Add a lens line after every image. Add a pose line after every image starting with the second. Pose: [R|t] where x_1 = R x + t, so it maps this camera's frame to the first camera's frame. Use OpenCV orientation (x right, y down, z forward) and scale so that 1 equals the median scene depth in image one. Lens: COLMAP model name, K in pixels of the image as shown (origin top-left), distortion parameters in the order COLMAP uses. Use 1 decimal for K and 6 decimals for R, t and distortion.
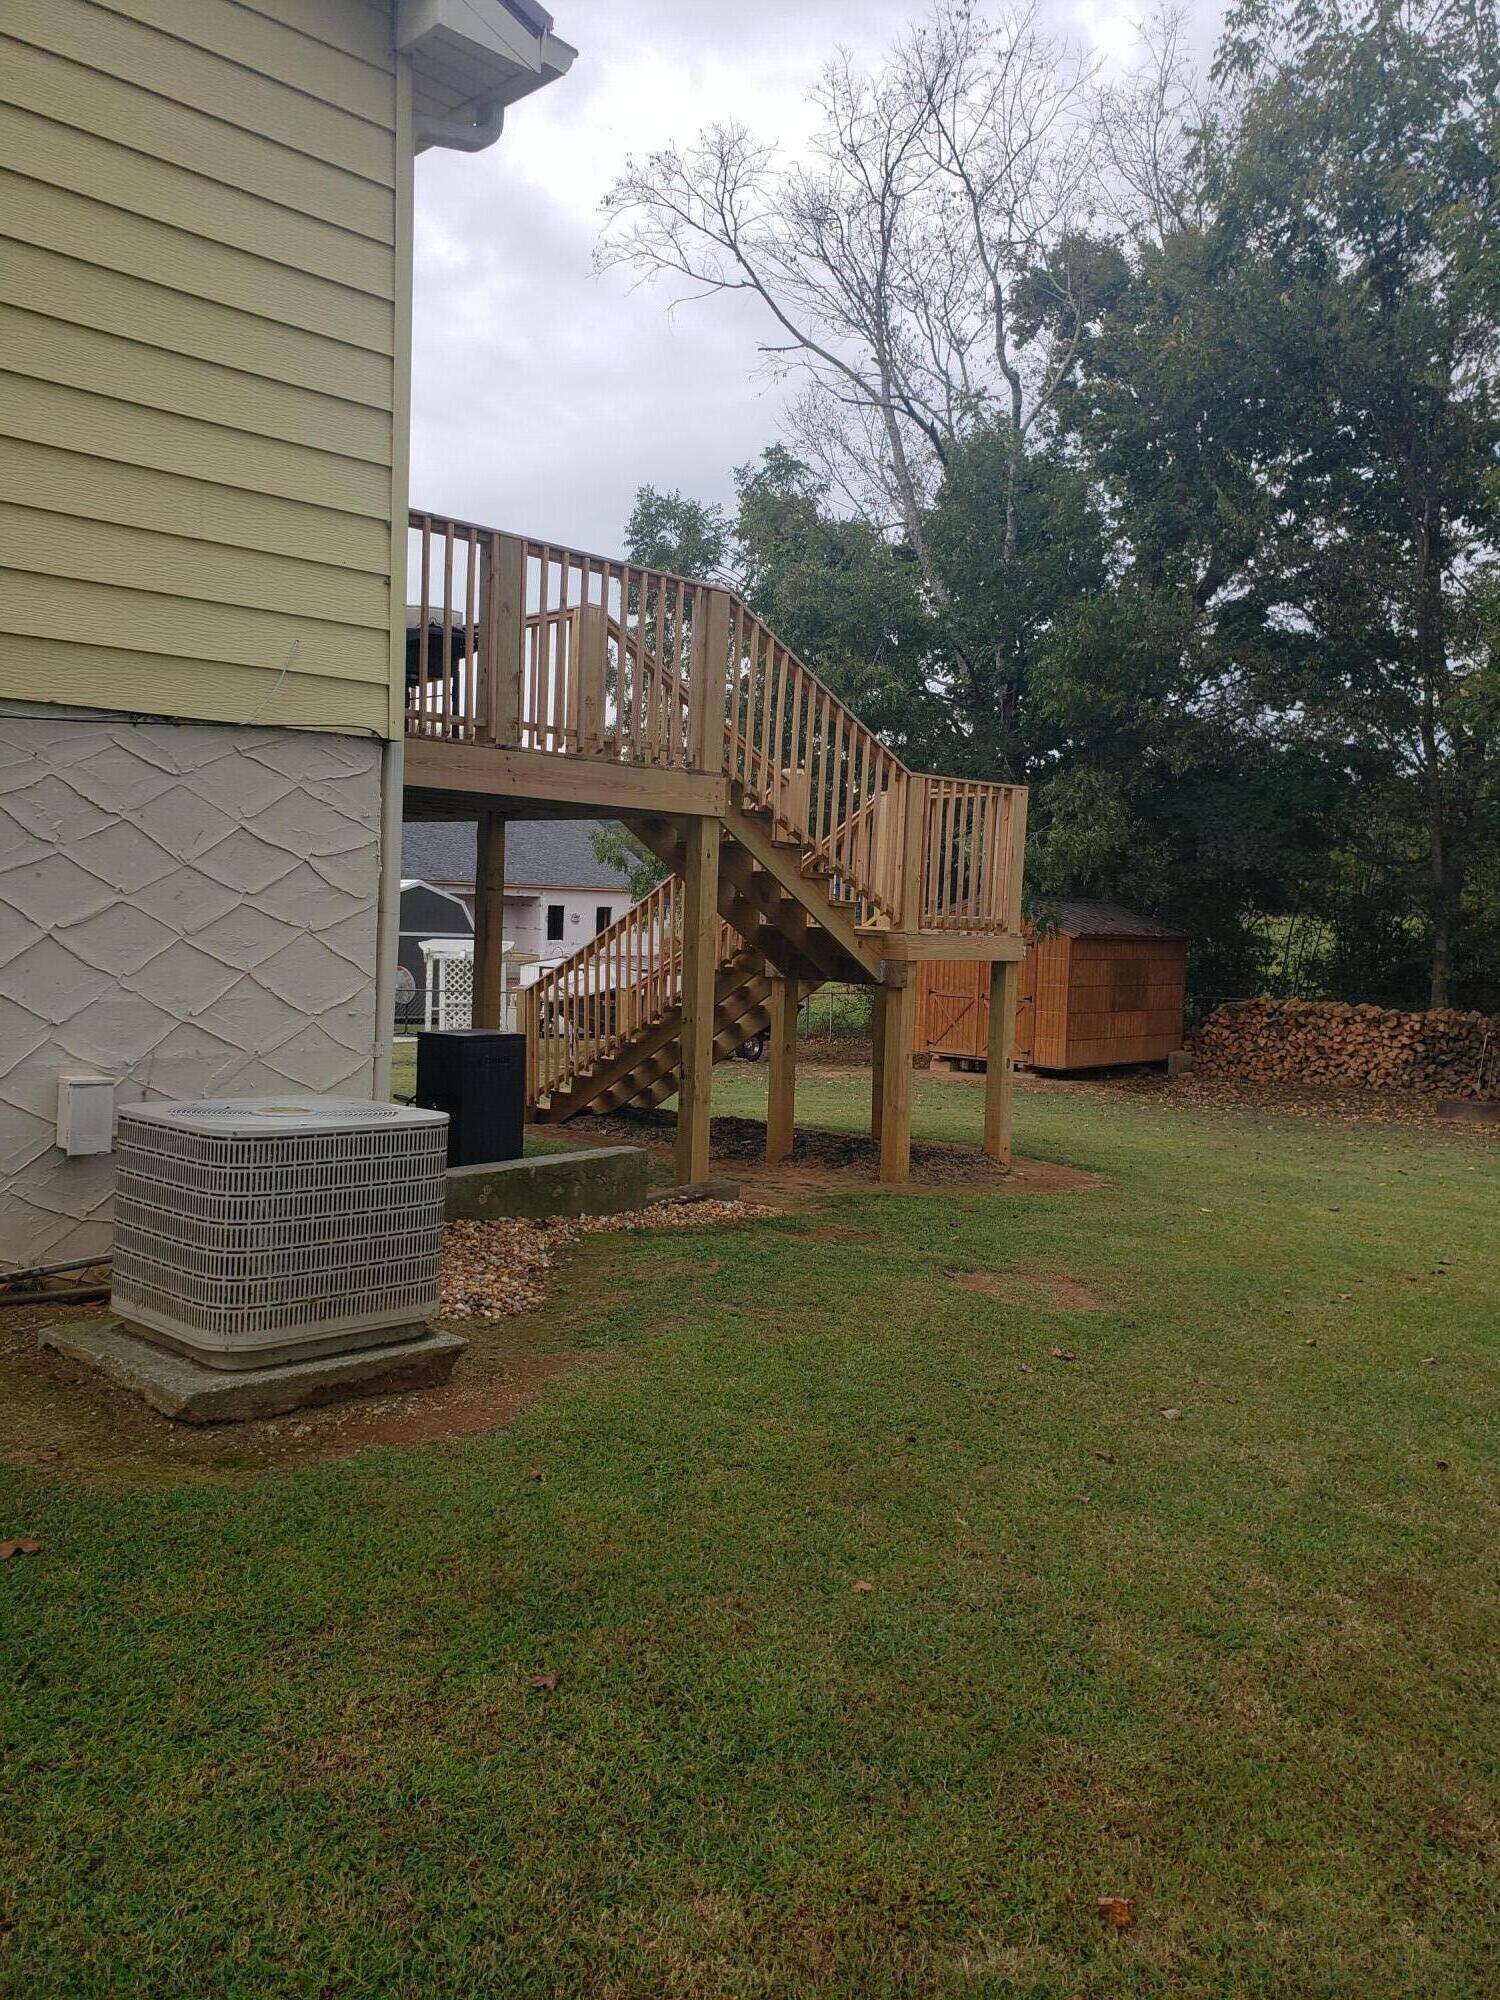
lens RADIAL K [[1578.5, 0, 751.3], [0, 1578.5, 984.5], [0, 0, 1]] dist [0.107872, -0.190069]
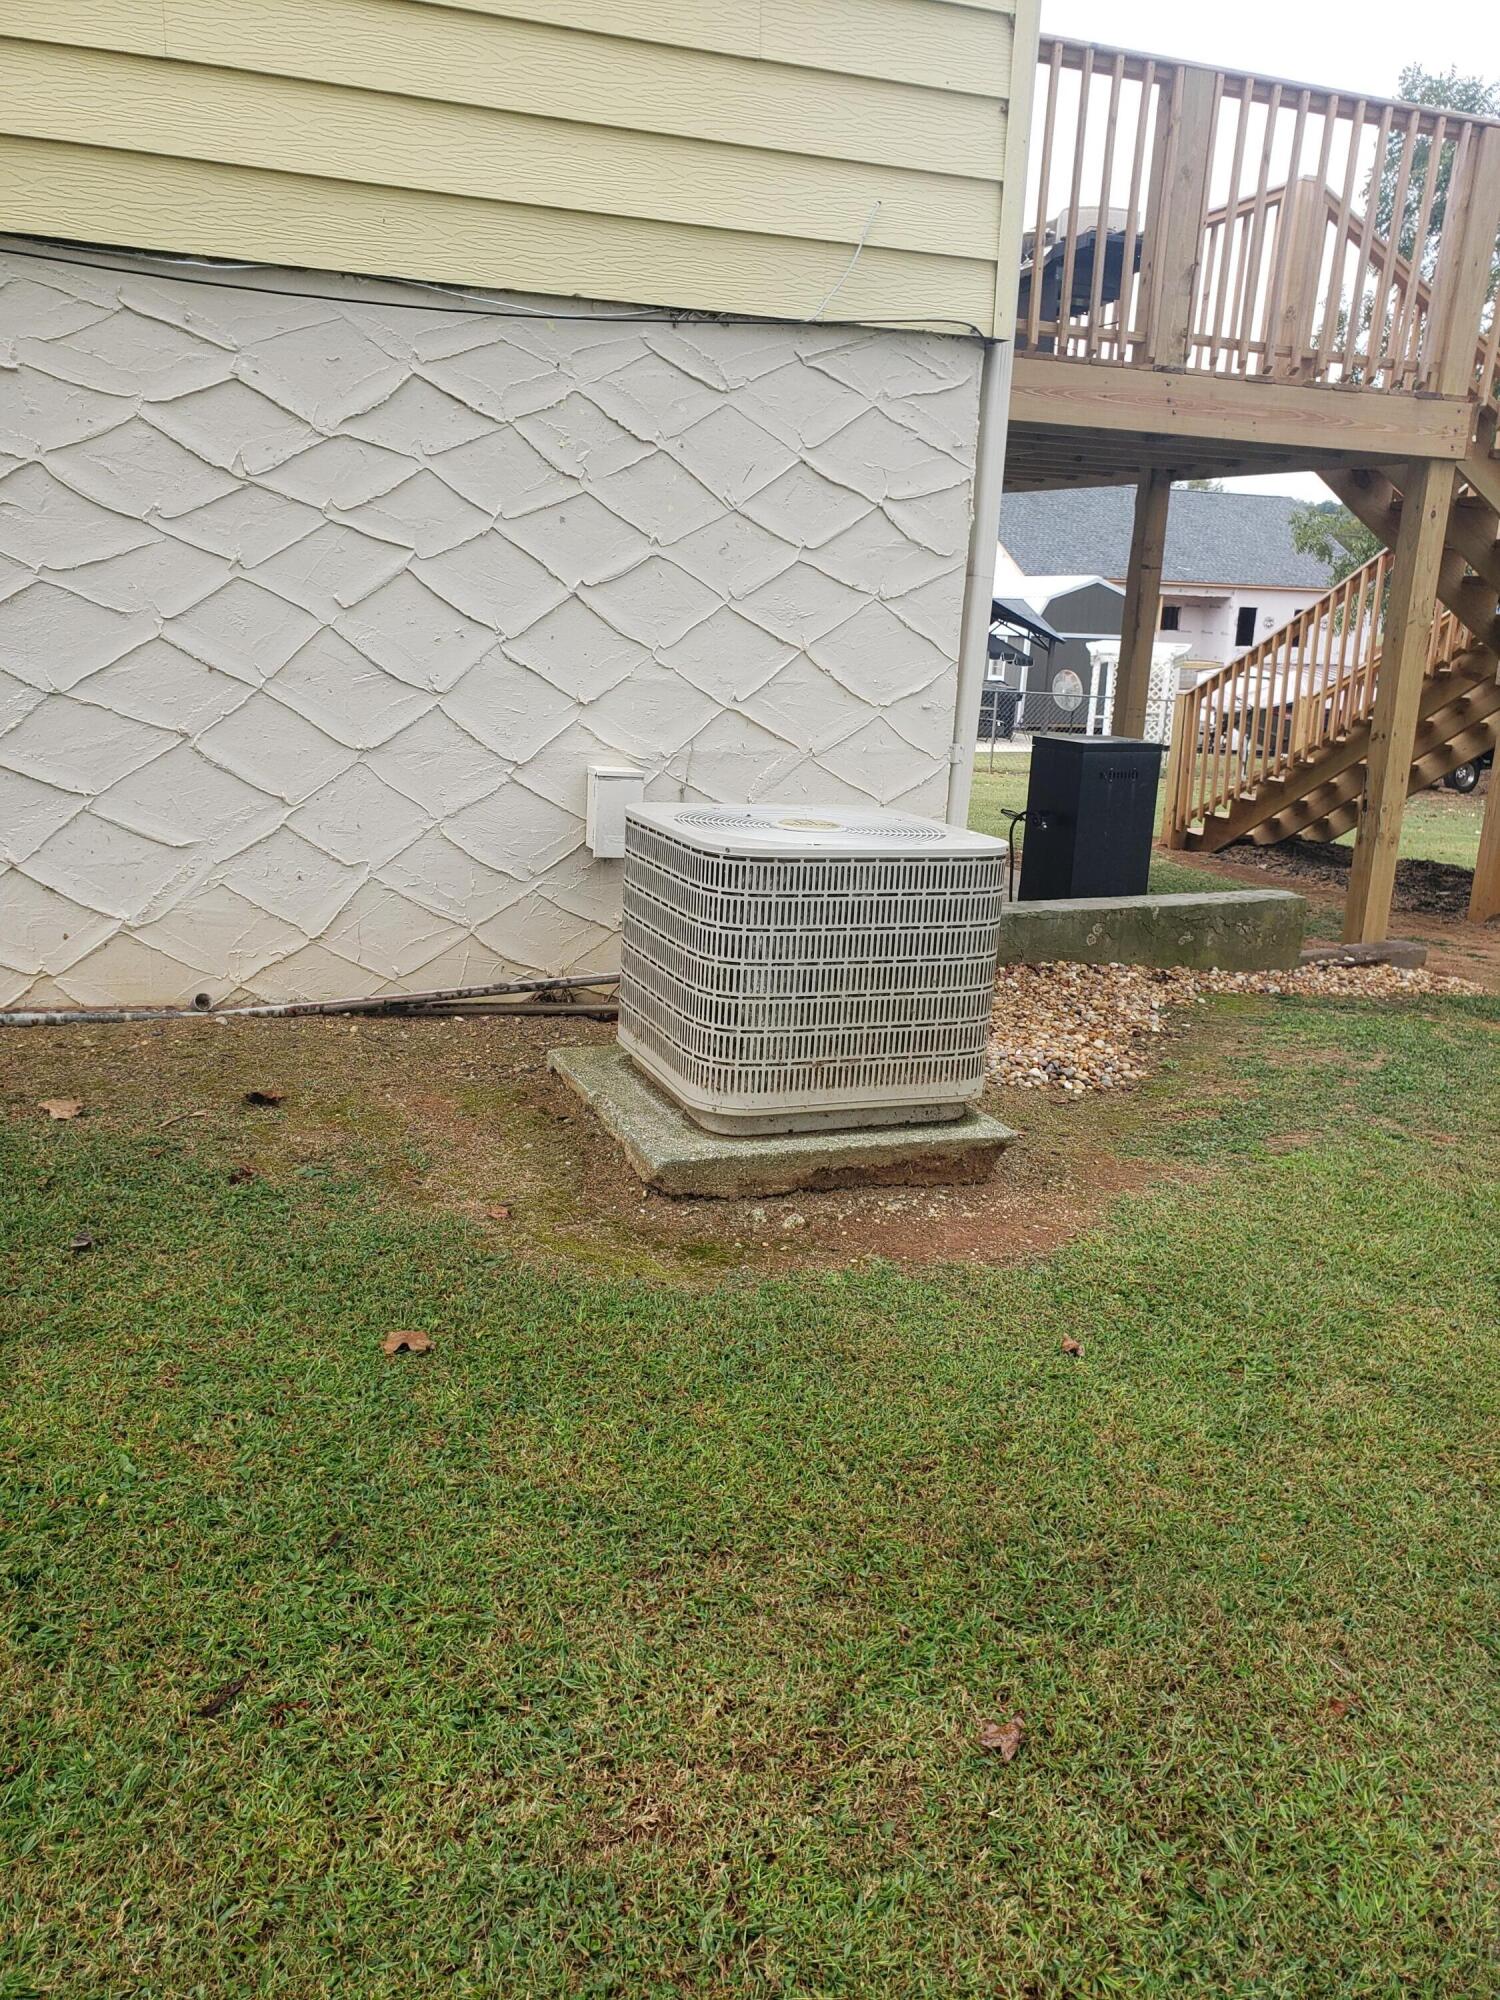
lens RADIAL K [[1578.5, 0, 751.3], [0, 1578.5, 984.5], [0, 0, 1]] dist [0.107872, -0.190069]
pose [[0.913028, 0.109061, -0.393046, 0.000046], [-0.036528, 0.981583, 0.187512, 0.009070], [0.406257, -0.156847, 0.900197, 0.210447]]
